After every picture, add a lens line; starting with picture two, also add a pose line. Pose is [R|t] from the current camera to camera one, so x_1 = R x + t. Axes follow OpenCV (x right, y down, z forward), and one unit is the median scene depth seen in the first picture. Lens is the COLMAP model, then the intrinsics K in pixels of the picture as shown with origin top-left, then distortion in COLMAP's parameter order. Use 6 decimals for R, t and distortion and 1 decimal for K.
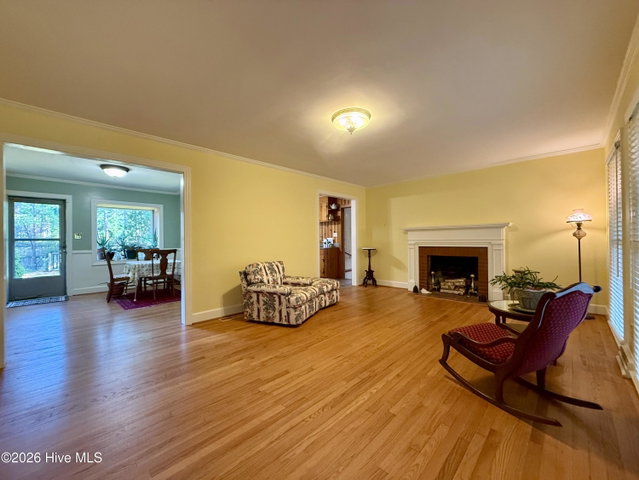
lens RADIAL K [[253.7, 0, 318.9], [0, 253.7, 238.4], [0, 0, 1]] dist [0.000339, -0.000141]
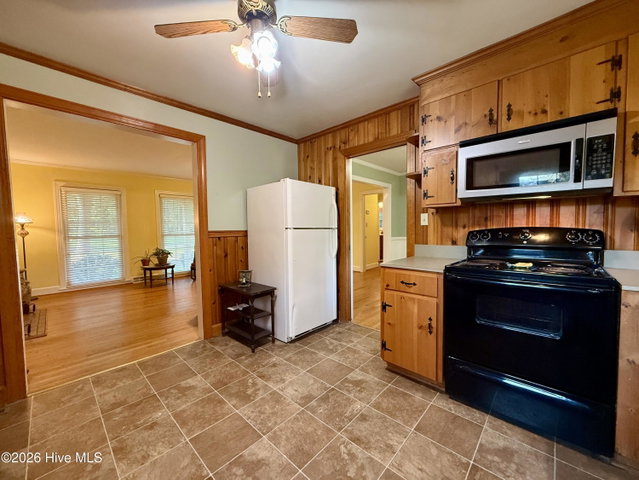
lens RADIAL K [[253.7, 0, 318.2], [0, 253.7, 239.2], [0, 0, 1]] dist [0.000339, -0.000141]
pose [[-0.999384, 0.027361, -0.021986, -0.307742], [0.026497, 0.998901, 0.038673, 0.000683], [0.023020, 0.038067, -0.999010, 1.945163]]
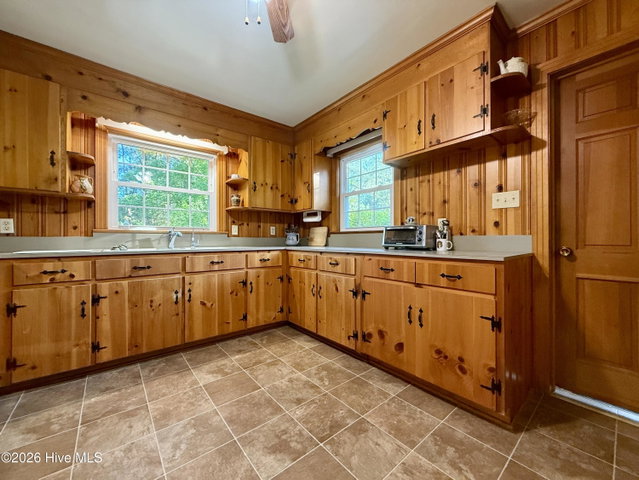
lens RADIAL K [[253.7, 0, 318.1], [0, 253.7, 239.4], [0, 0, 1]] dist [0.000339, -0.000141]
pose [[0.994391, 0.010871, -0.105206, -0.156168], [-0.010391, 0.999933, 0.005110, 0.042694], [0.105255, -0.003988, 0.994437, 1.358999]]
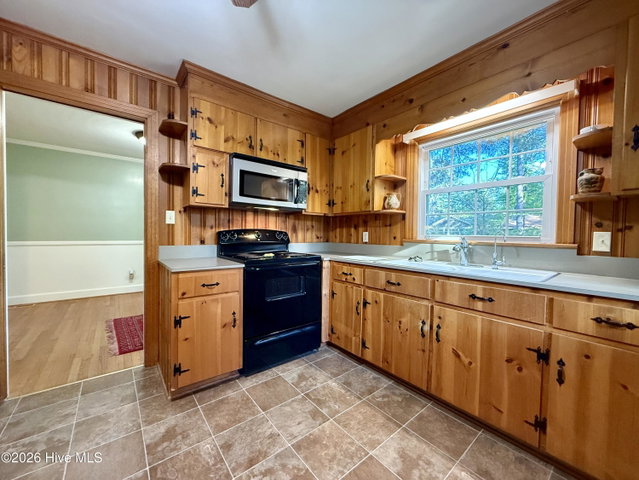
lens RADIAL K [[253.7, 0, 318.6], [0, 253.7, 239.4], [0, 0, 1]] dist [0.000339, -0.000141]
pose [[-0.111882, 0.033238, -0.993165, -0.075227], [-0.008118, 0.999377, 0.034360, 0.009239], [0.993688, 0.011907, -0.111543, 1.723564]]
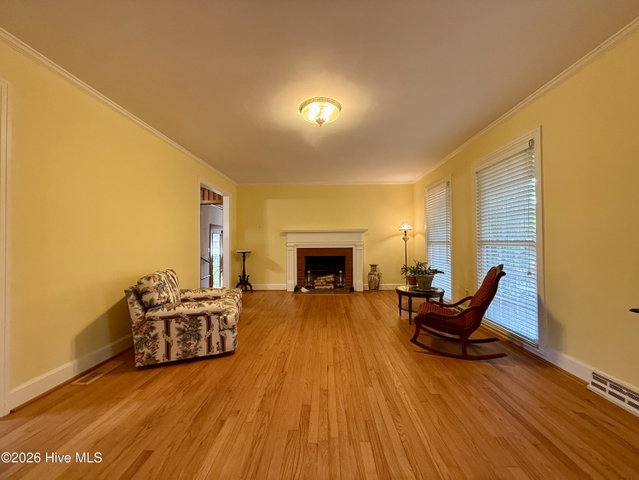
lens RADIAL K [[253.7, 0, 318.1], [0, 253.7, 239.6], [0, 0, 1]] dist [0.000339, -0.000141]
pose [[0.731919, 0.014947, 0.681228, -0.337561], [-0.005579, 0.999857, -0.015945, 0.016205], [-0.681369, 0.007870, 0.731897, 0.215622]]
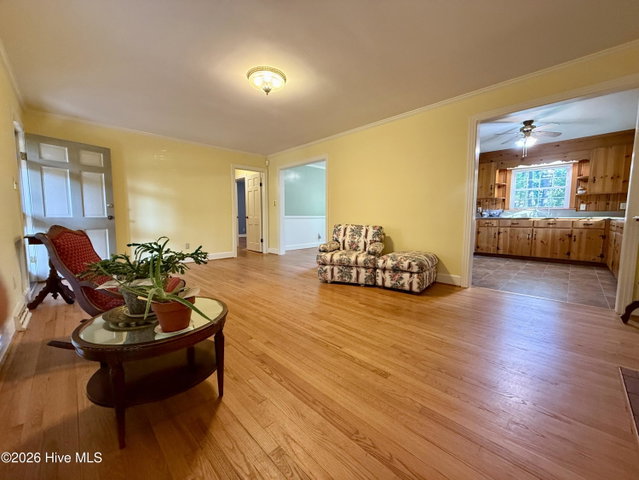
lens RADIAL K [[253.7, 0, 318.1], [0, 253.7, 239.6], [0, 0, 1]] dist [0.000339, -0.000141]
pose [[-0.015675, 0.100483, -0.994815, 0.792528], [0.008259, 0.994917, 0.100363, 0.044249], [0.999843, -0.006643, -0.016425, 0.806536]]
